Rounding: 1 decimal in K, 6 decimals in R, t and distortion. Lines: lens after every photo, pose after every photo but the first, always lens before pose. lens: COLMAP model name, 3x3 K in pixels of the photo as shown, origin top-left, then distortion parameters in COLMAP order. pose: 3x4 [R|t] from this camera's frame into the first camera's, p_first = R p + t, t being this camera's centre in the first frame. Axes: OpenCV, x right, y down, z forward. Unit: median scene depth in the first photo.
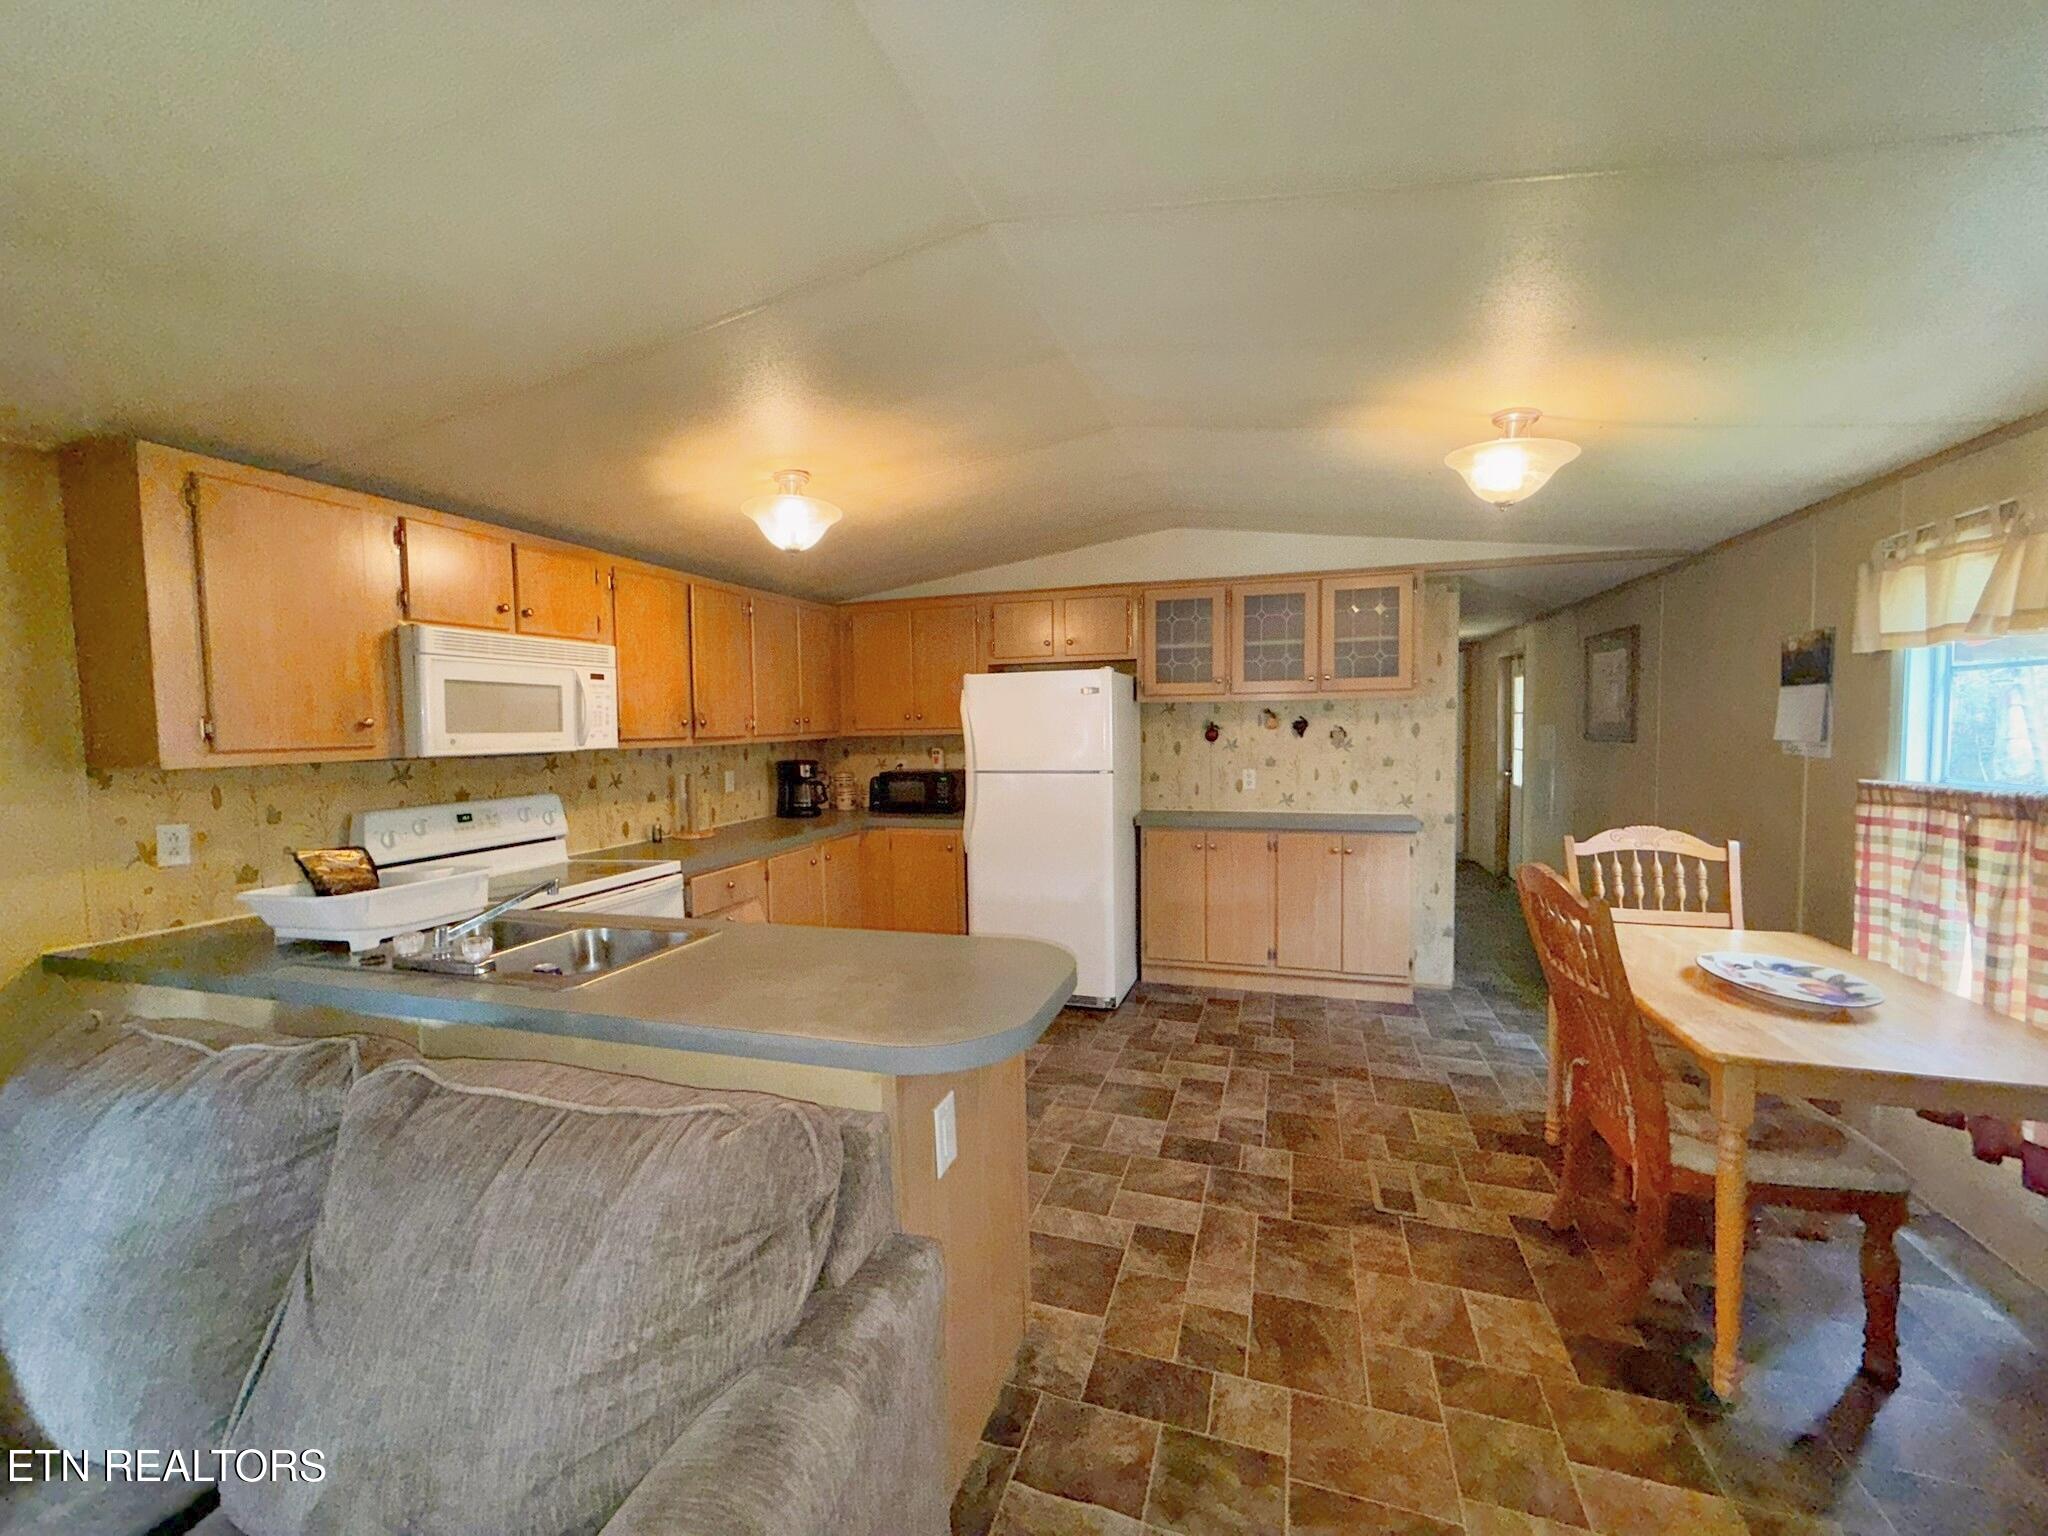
lens RADIAL K [[818.6, 0, 1017.9], [0, 818.6, 768.2], [0, 0, 1]] dist [0.000047, 0.000049]
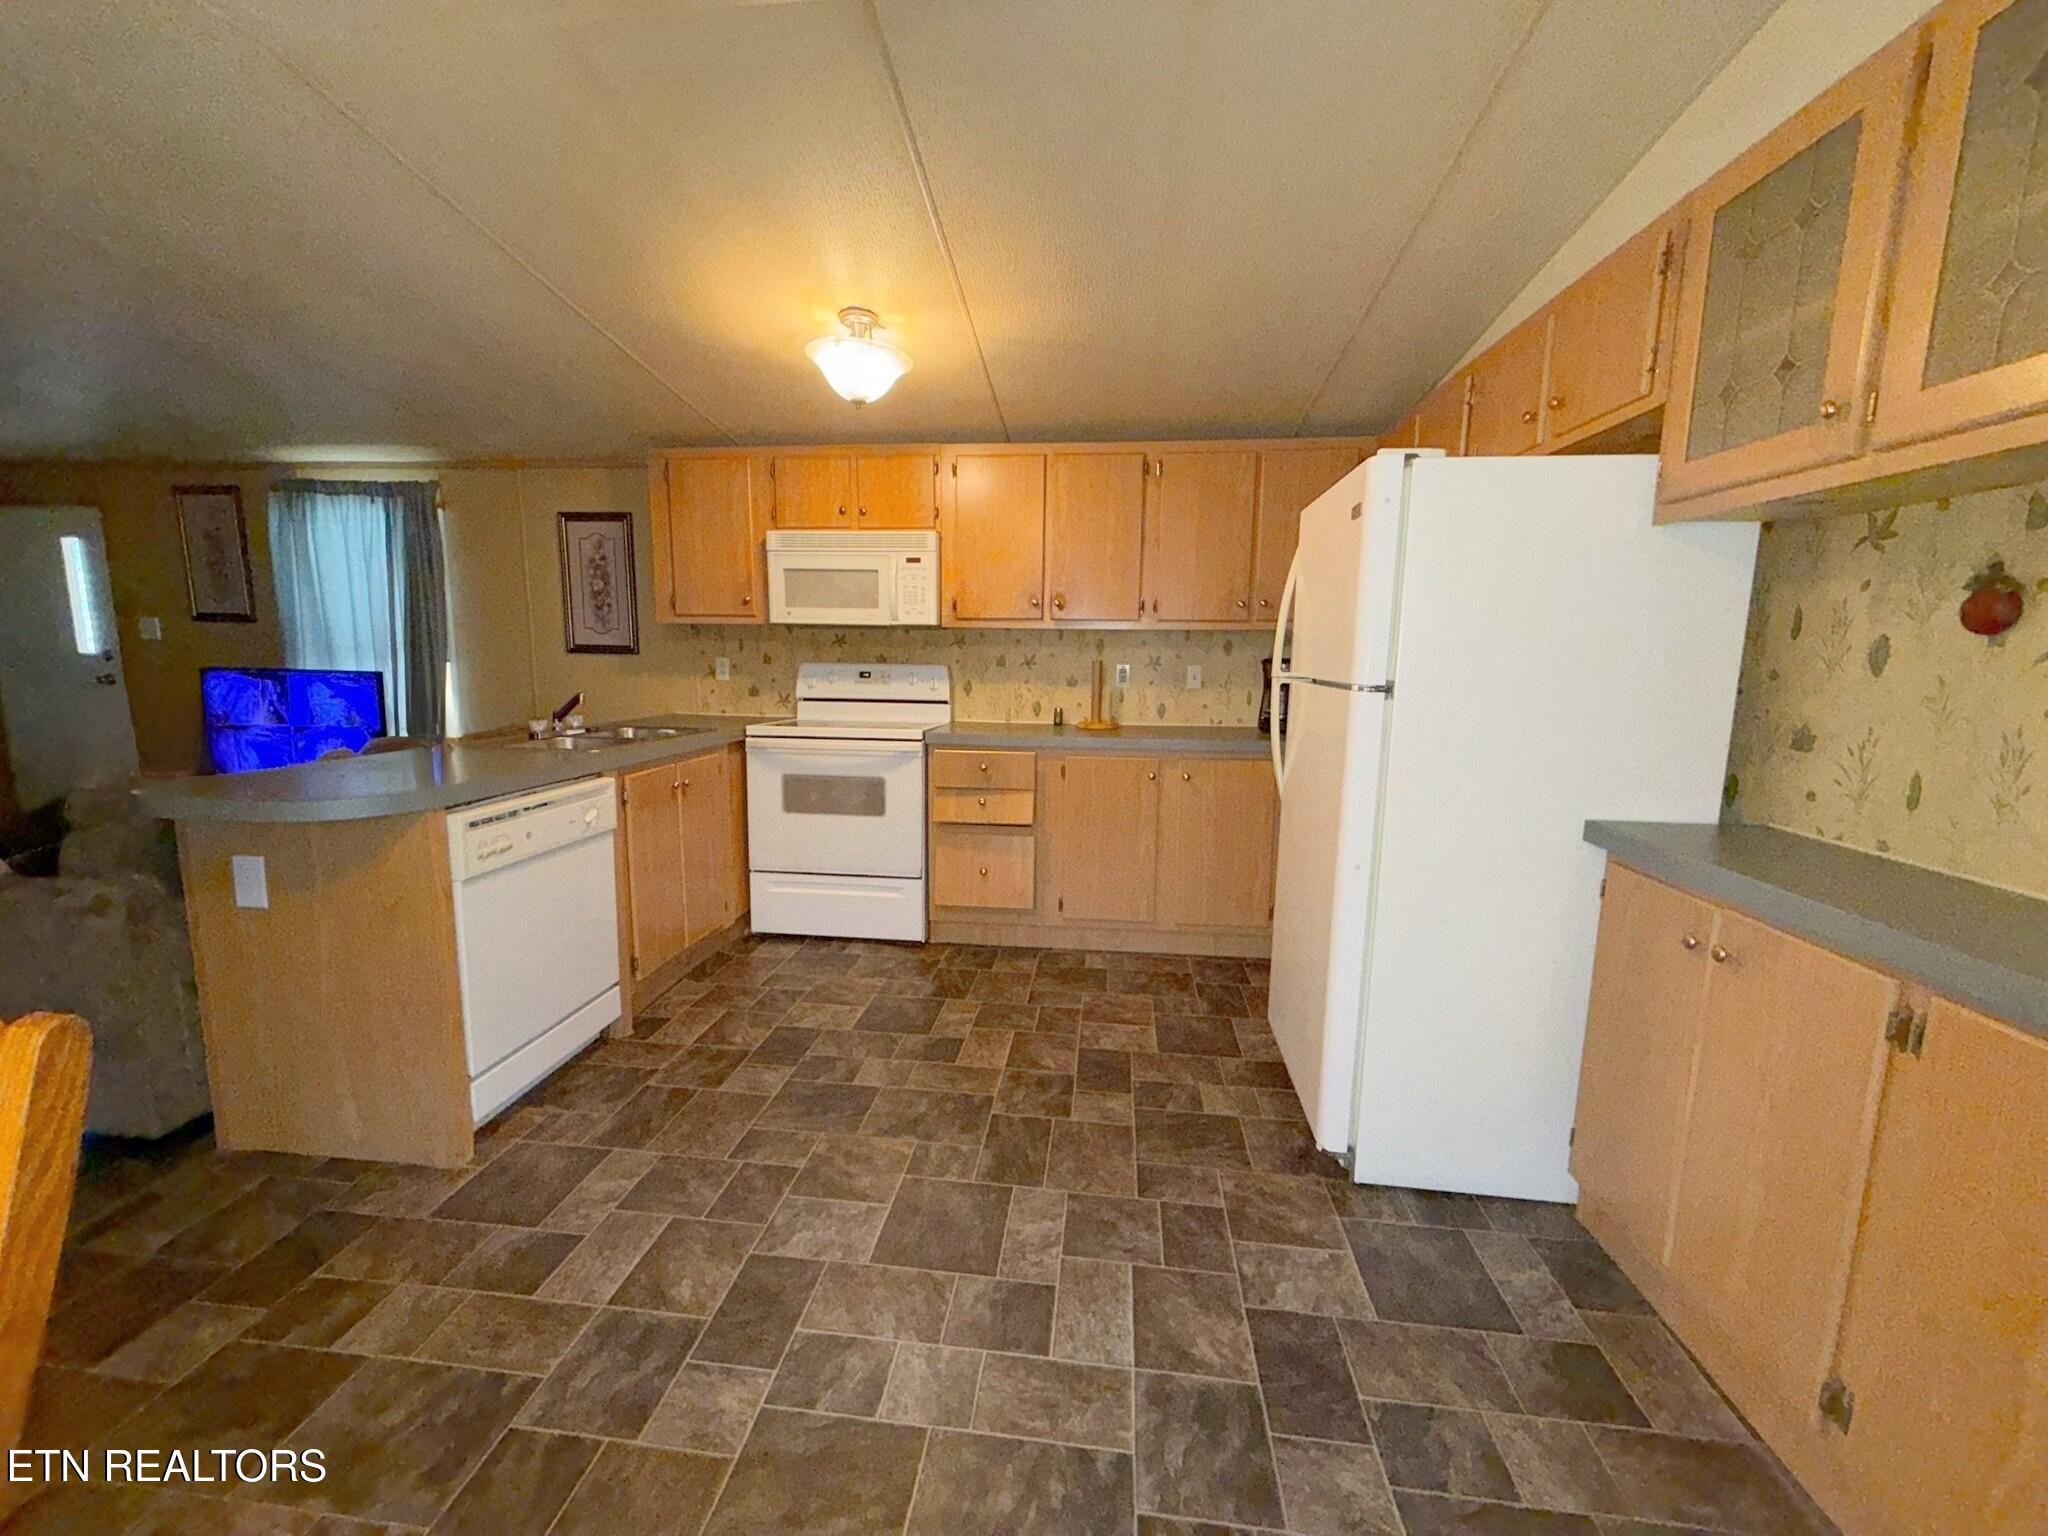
lens RADIAL K [[818.6, 0, 1017.9], [0, 818.6, 768.2], [0, 0, 1]] dist [0.000047, 0.000049]
pose [[0.204407, 0.162141, -0.965364, 0.690854], [-0.071986, 0.986006, 0.150366, -0.008270], [0.976236, 0.038757, 0.213218, 0.945844]]
